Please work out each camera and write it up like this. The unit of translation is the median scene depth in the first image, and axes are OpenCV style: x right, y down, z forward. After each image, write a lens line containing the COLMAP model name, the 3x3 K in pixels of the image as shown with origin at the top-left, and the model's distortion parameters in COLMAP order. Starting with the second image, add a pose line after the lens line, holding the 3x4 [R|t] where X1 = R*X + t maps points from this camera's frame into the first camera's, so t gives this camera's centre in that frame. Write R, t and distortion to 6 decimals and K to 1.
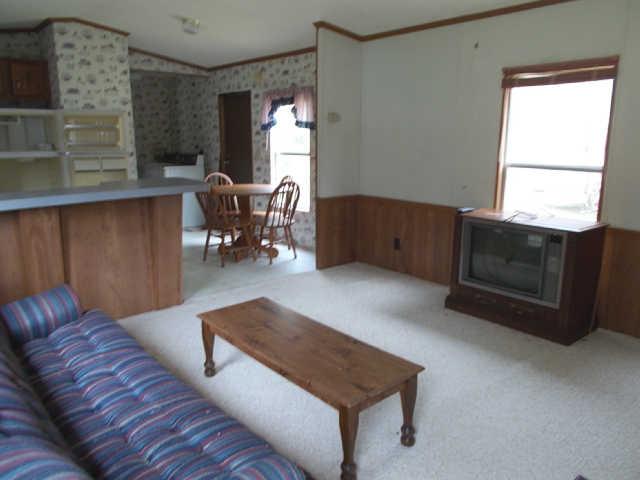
lens RADIAL K [[501.9, 0, 314.5], [0, 501.9, 238.7], [0, 0, 1]] dist [0.045814, -0.027295]
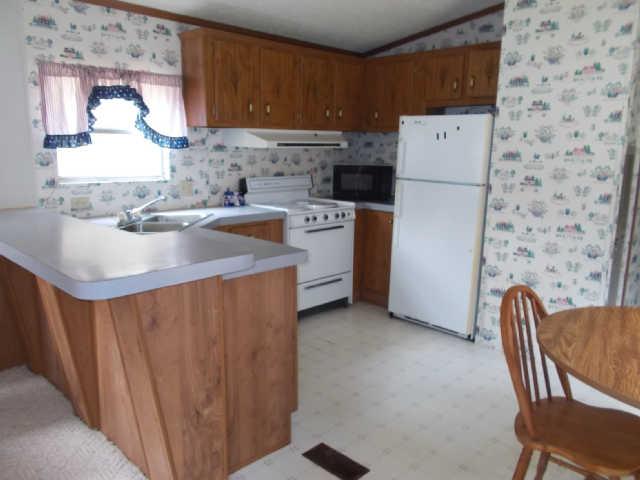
lens RADIAL K [[501.9, 0, 322.1], [0, 501.9, 235.0], [0, 0, 1]] dist [0.045814, -0.027295]
pose [[0.089168, 0.184153, -0.978845, 0.096976], [-0.230075, 0.959989, 0.159646, -0.144510], [0.969079, 0.210973, 0.127970, 0.661708]]
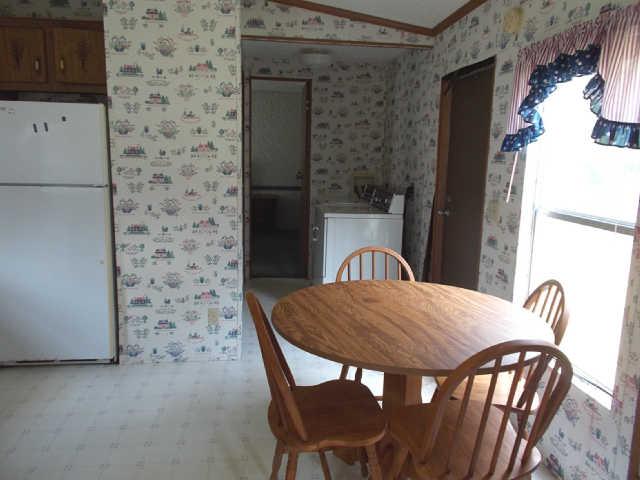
lens RADIAL K [[501.9, 0, 318.1], [0, 501.9, 235.3], [0, 0, 1]] dist [0.045814, -0.027295]
pose [[0.824979, 0.117144, -0.552889, 0.001982], [-0.141324, 0.989963, -0.001123, -0.130665], [0.547208, 0.079063, 0.833254, 0.603533]]
